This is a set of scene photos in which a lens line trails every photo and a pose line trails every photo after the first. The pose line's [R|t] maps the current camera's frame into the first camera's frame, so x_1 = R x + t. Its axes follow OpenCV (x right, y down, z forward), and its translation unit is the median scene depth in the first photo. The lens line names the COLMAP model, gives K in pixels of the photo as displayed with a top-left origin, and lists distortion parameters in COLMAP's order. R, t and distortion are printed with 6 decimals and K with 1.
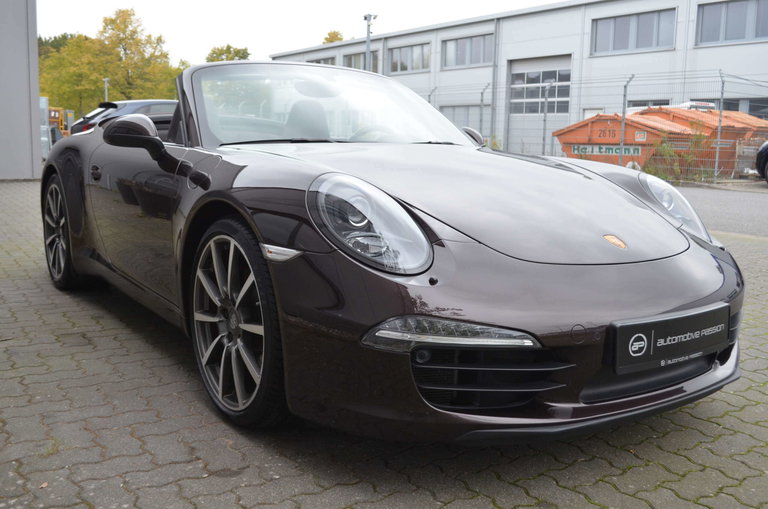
lens RADIAL K [[776.0, 0, 384.2], [0, 776.0, 246.9], [0, 0, 1]] dist [-0.050131, 0.002870]
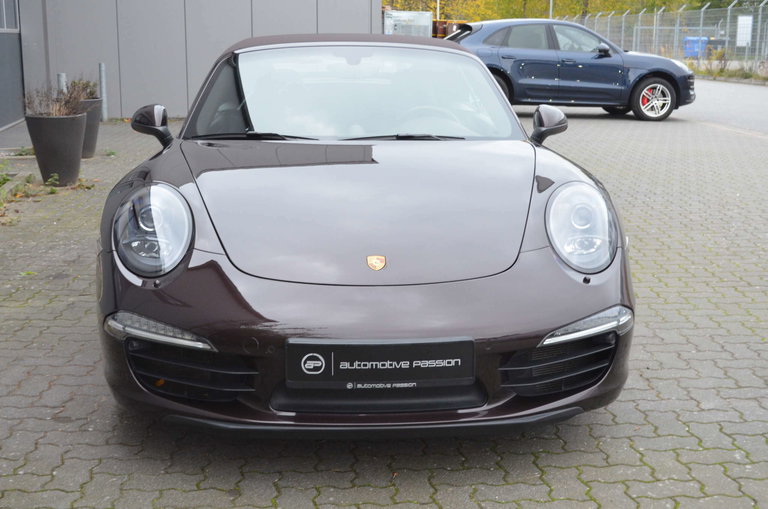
lens RADIAL K [[1049.5, 0, 384.0], [0, 1049.5, 254.5], [0, 0, 1]] dist [-0.007916, -0.015248]
pose [[0.855736, 0.088519, -0.509784, 0.171534], [-0.057858, 0.995448, 0.075729, -0.020863], [0.514167, -0.035309, 0.856963, -0.027979]]
